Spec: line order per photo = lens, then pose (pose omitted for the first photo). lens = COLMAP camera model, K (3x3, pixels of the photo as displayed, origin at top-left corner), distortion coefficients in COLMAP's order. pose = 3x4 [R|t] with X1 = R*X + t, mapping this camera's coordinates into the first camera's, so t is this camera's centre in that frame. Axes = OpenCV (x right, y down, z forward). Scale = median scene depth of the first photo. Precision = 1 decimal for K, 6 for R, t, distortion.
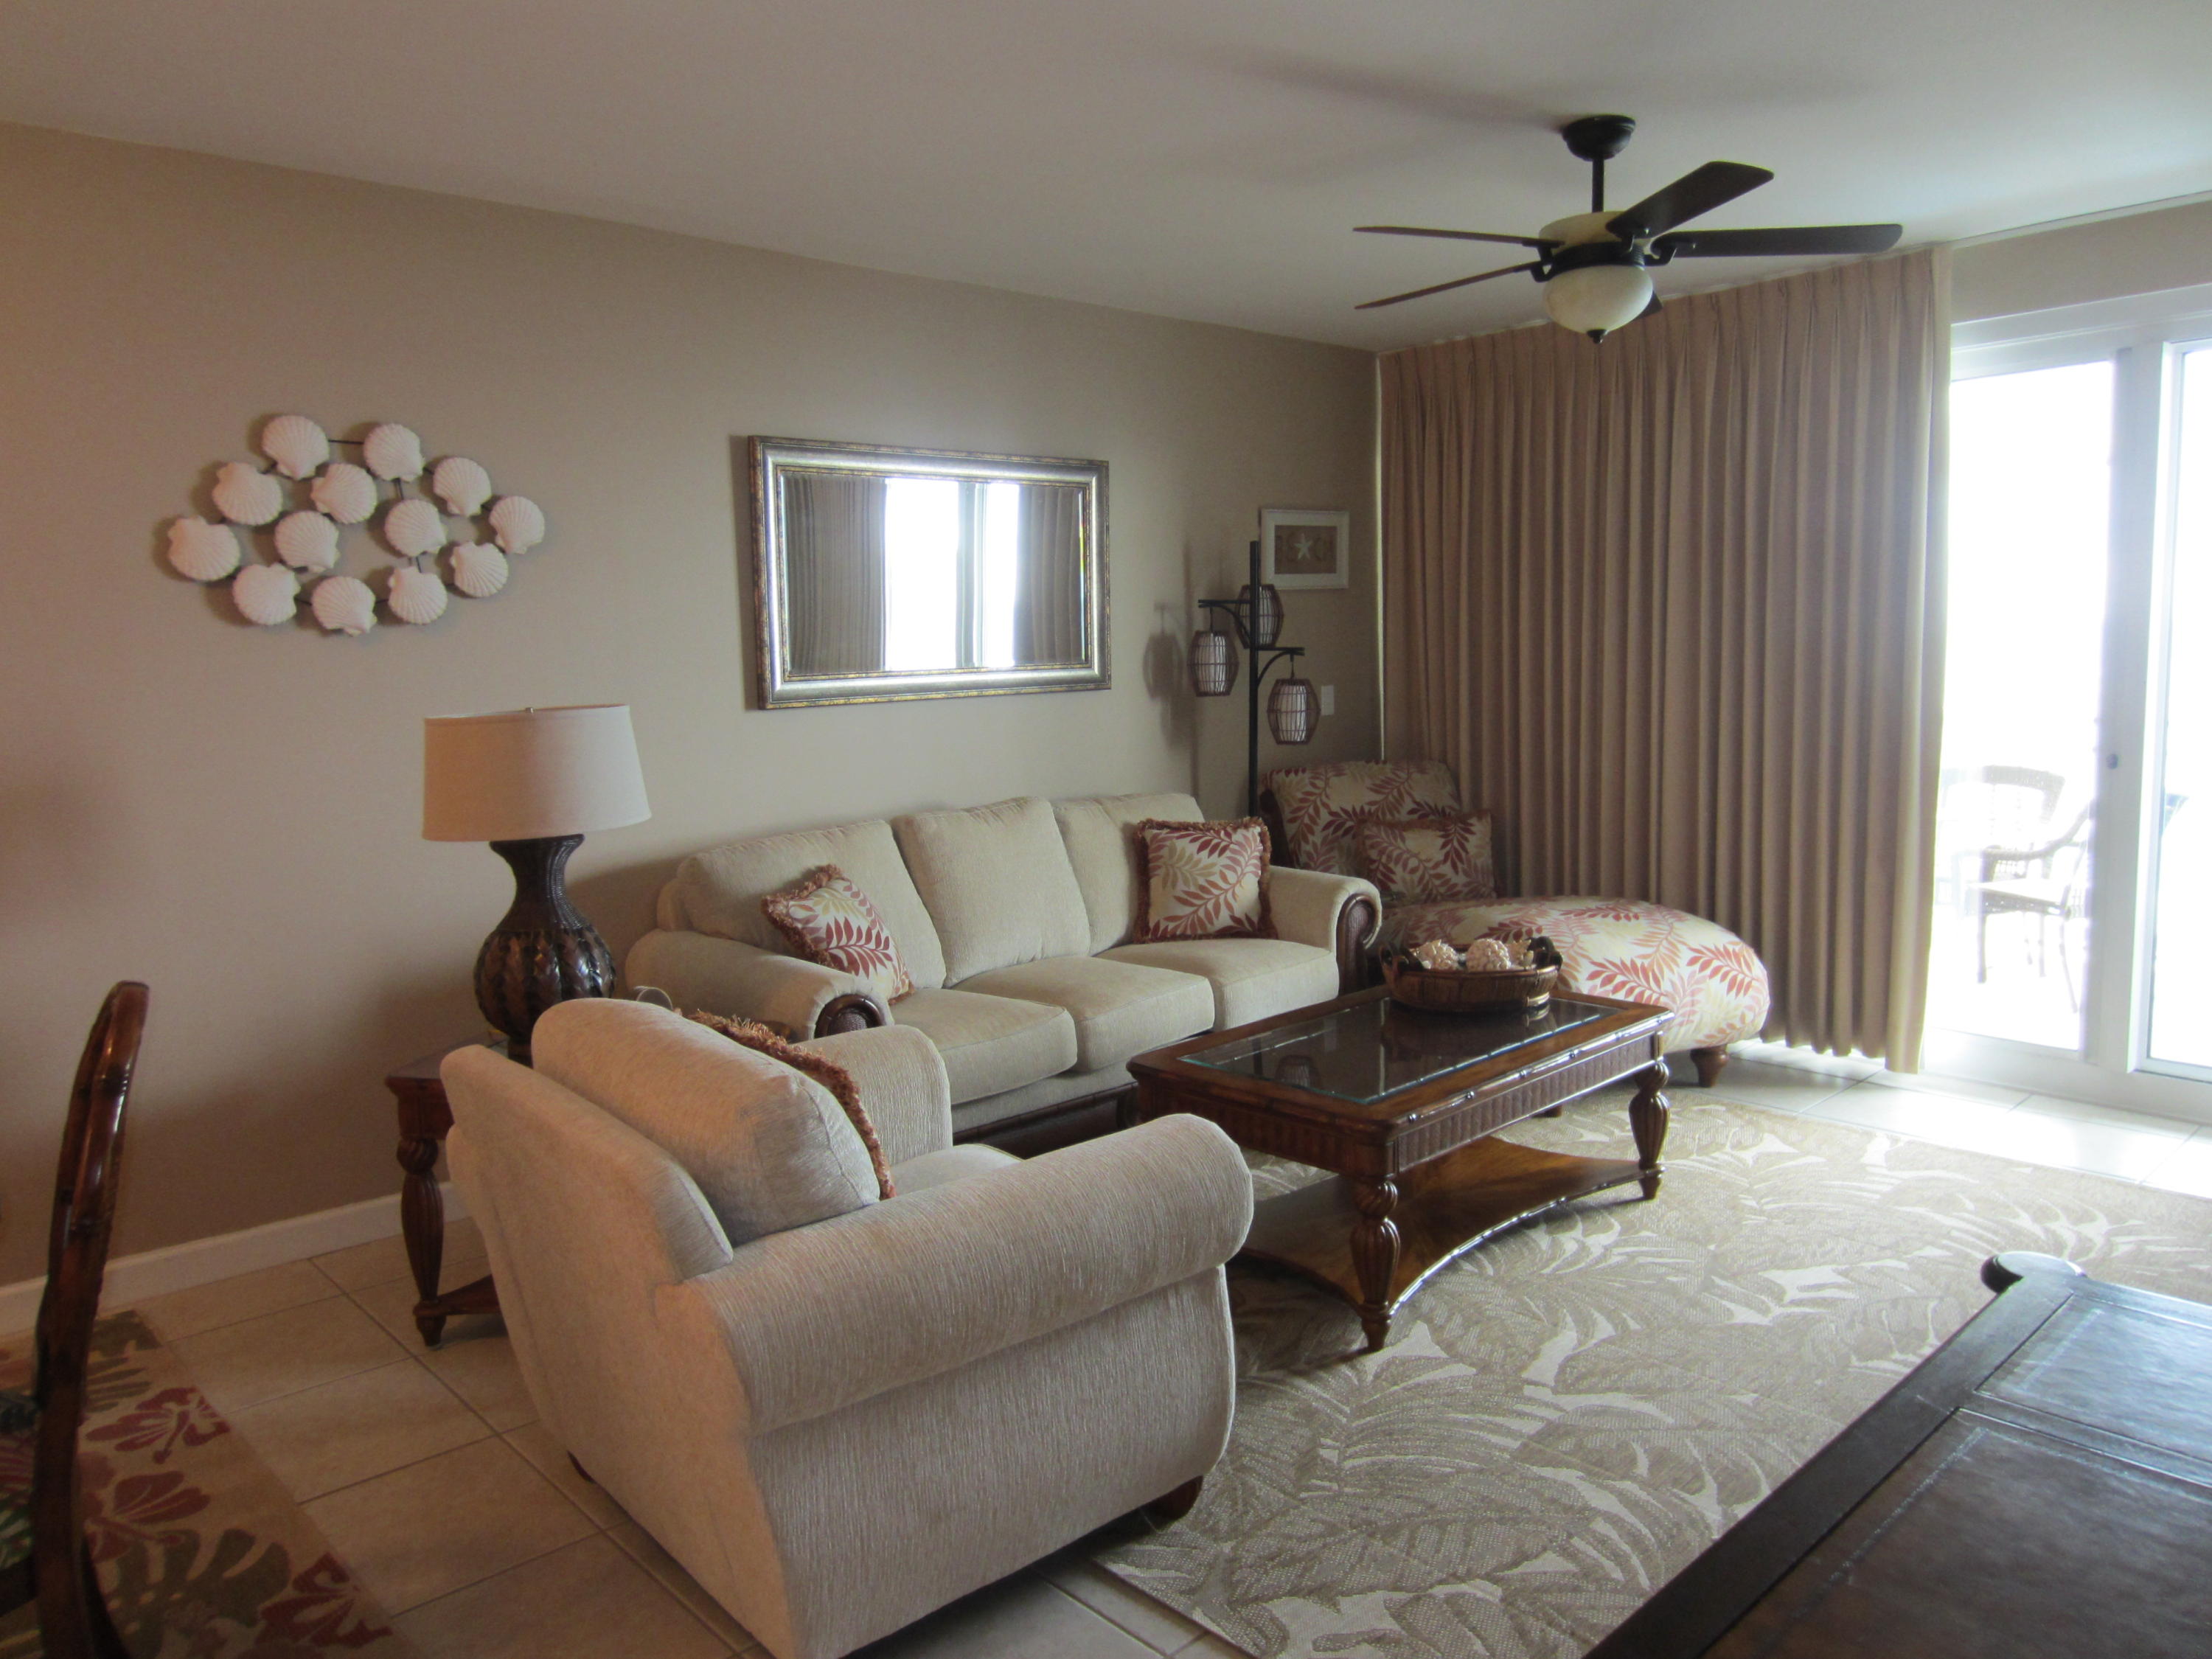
lens RADIAL K [[1576.1, 0, 1114.2], [0, 1576.1, 826.3], [0, 0, 1]] dist [-0.029837, 0.015485]
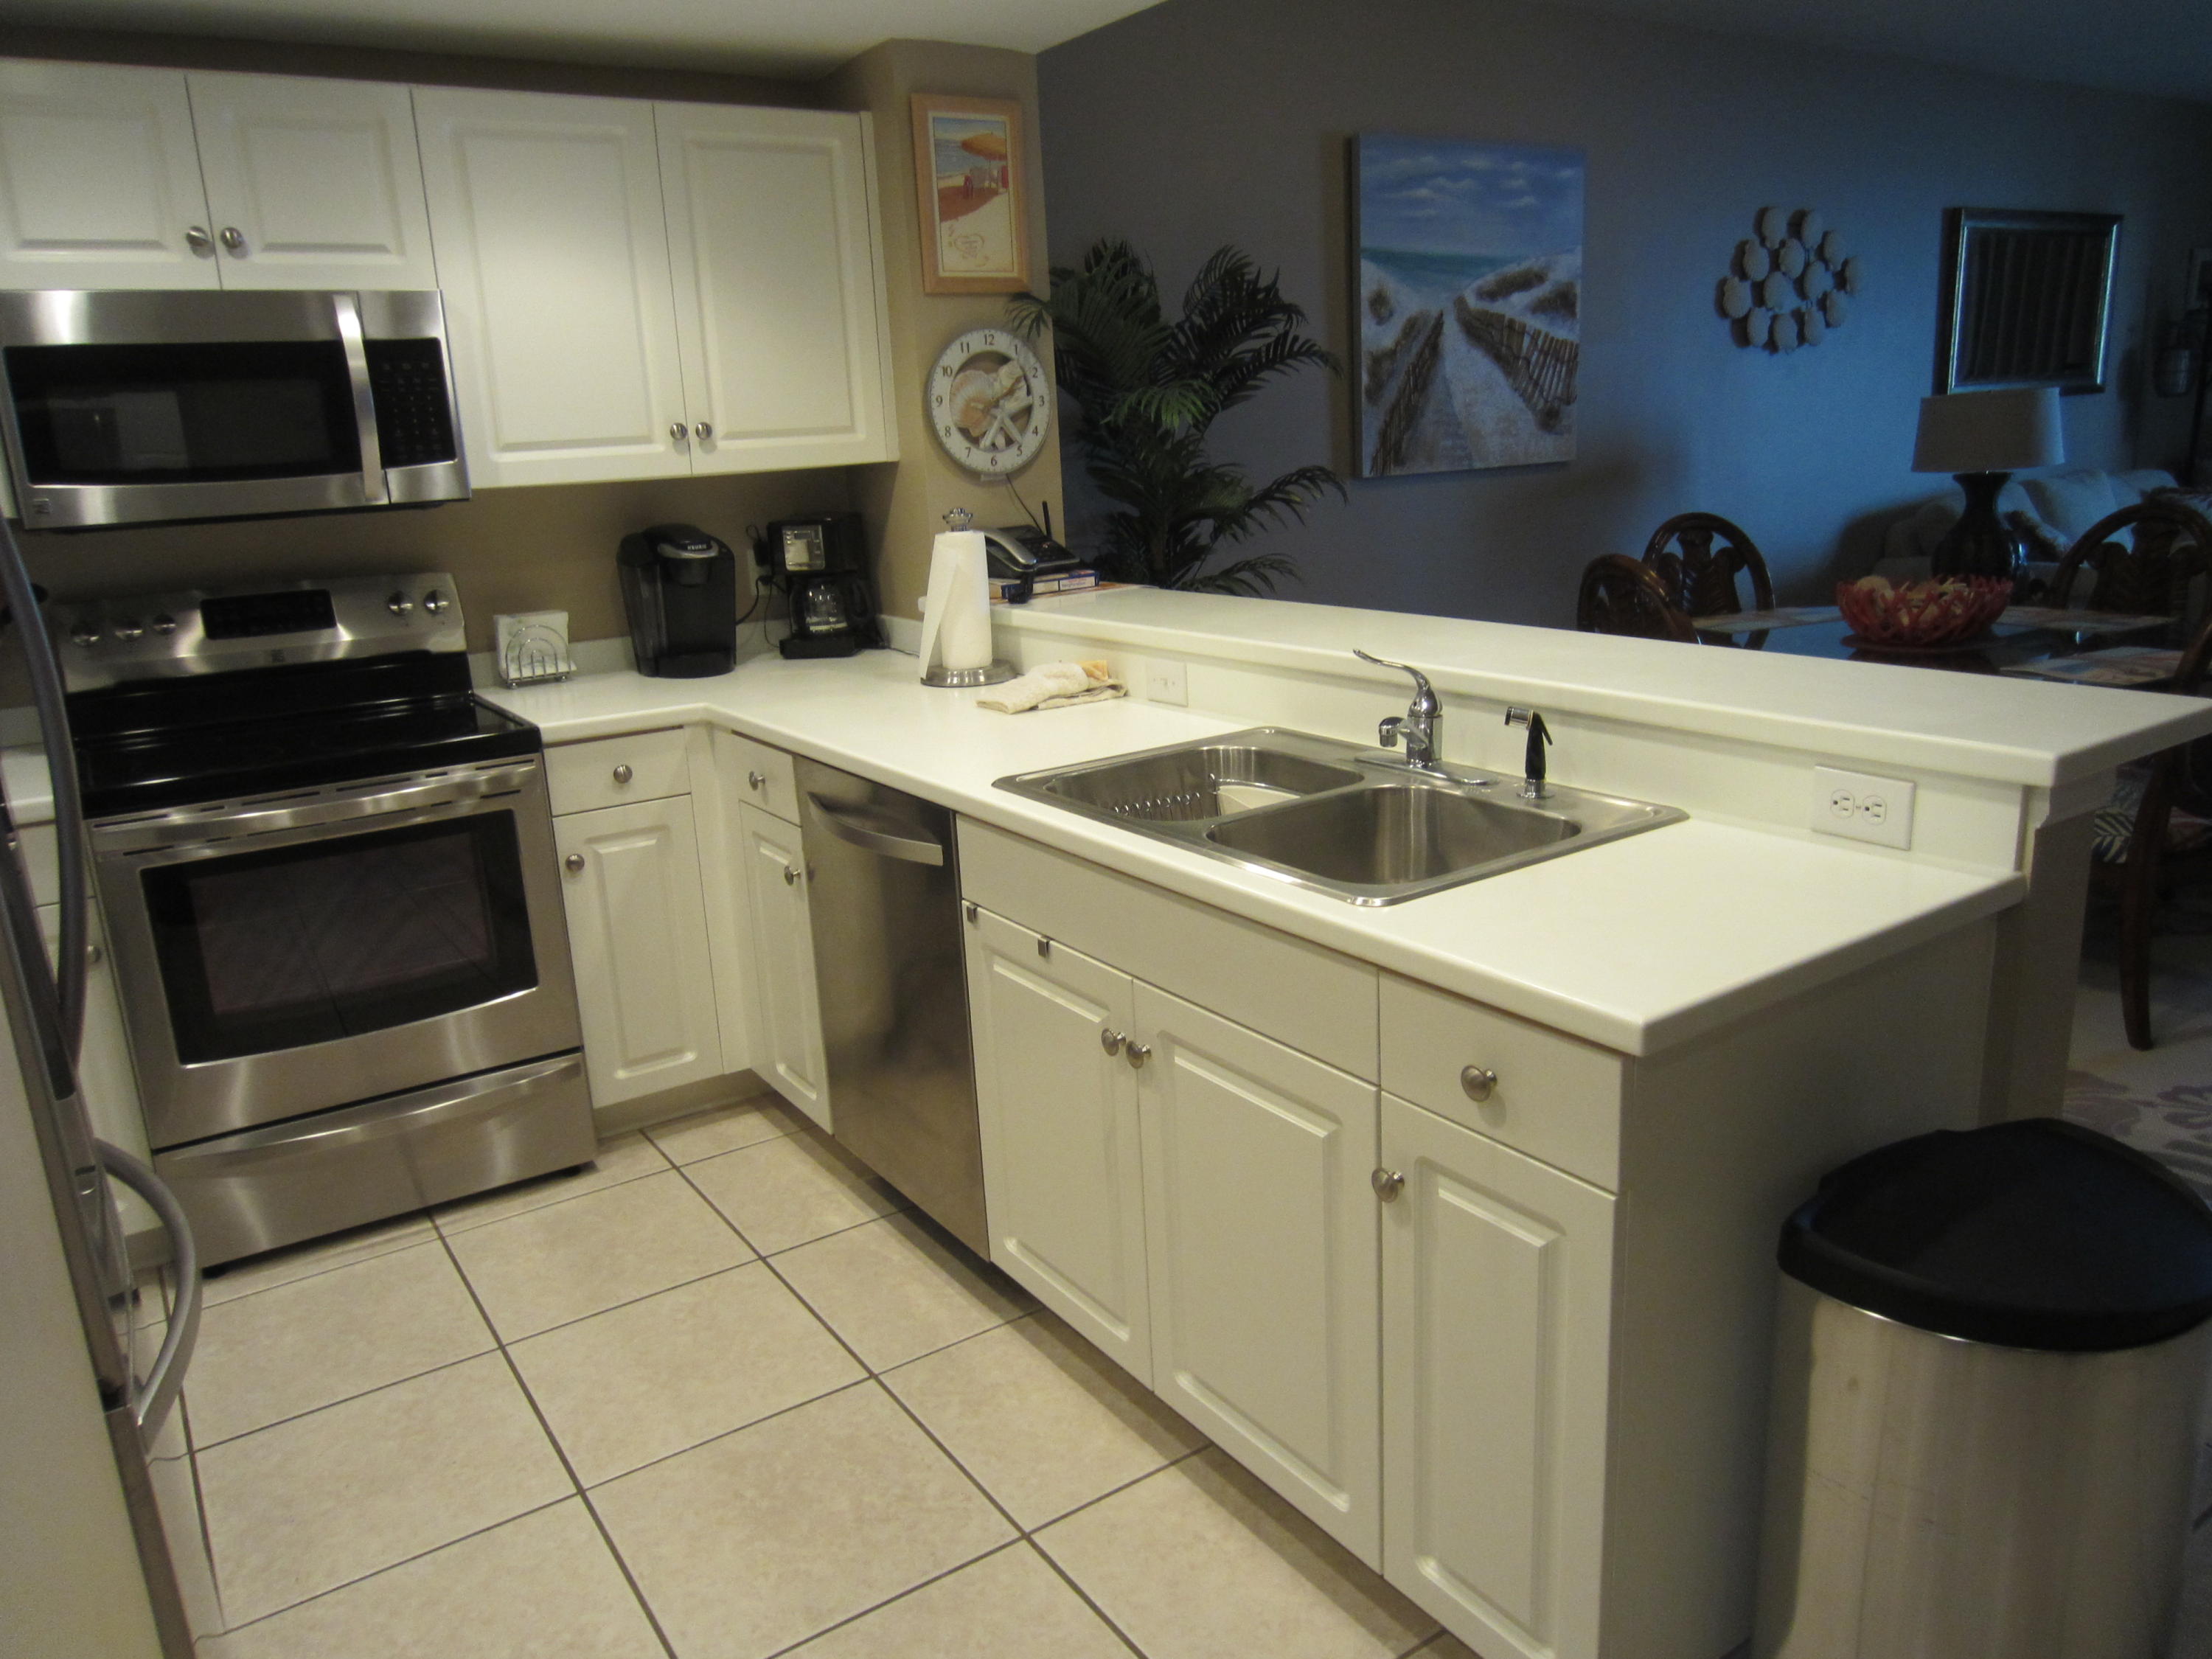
lens RADIAL K [[1576.1, 0, 1107.5], [0, 1576.1, 834.2], [0, 0, 1]] dist [-0.029837, 0.015485]
pose [[0.987289, 0.012019, -0.158477, -0.713322], [0.012497, 0.988178, 0.152801, 0.081172], [0.158440, -0.152839, 0.975468, -0.545194]]
